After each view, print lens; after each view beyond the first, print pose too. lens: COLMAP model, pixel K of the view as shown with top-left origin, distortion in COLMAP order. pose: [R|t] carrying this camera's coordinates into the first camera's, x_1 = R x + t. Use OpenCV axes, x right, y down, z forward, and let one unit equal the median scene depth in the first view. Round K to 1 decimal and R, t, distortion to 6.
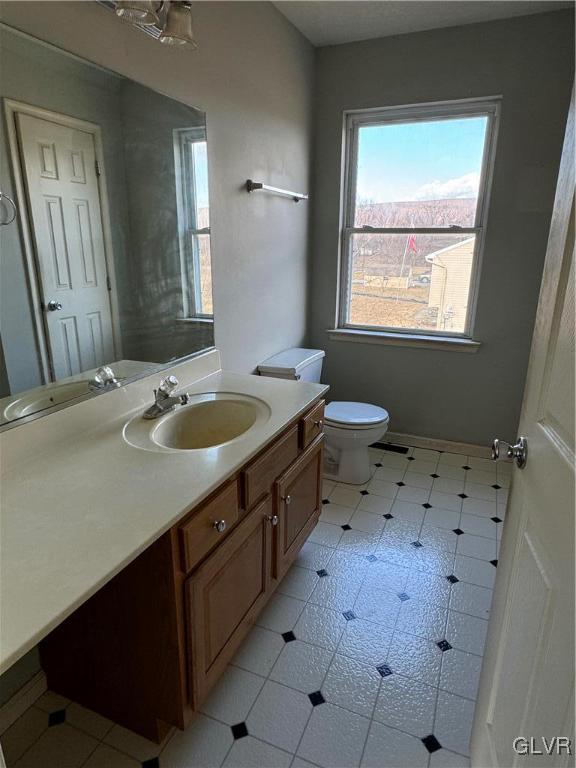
lens RADIAL K [[479.5, 0, 288.0], [0, 479.5, 384.0], [0, 0, 1]] dist [-0.002744, -0.000707]
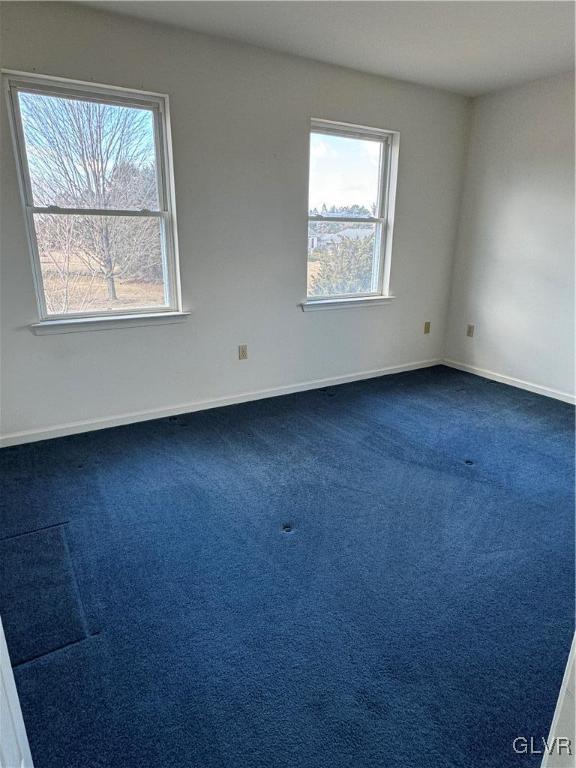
lens RADIAL K [[465.3, 0, 288.0], [0, 465.3, 384.0], [0, 0, 1]] dist [0.002464, 0.000870]
pose [[0.584265, -0.249018, 0.772415, -0.357463], [0.216212, 0.965125, 0.147600, -0.035791], [-0.782232, 0.080768, 0.617730, 0.129530]]
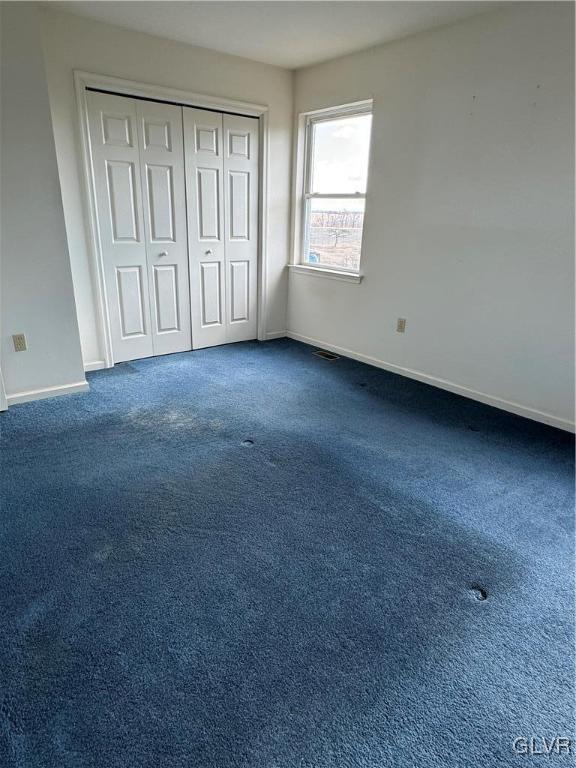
lens RADIAL K [[479.5, 0, 288.0], [0, 479.5, 384.0], [0, 0, 1]] dist [-0.002744, -0.000707]
pose [[0.881573, 0.179008, -0.436789, 0.856334], [-0.149492, 0.983553, 0.101367, 0.108109], [0.447751, -0.024066, 0.893835, -0.357964]]
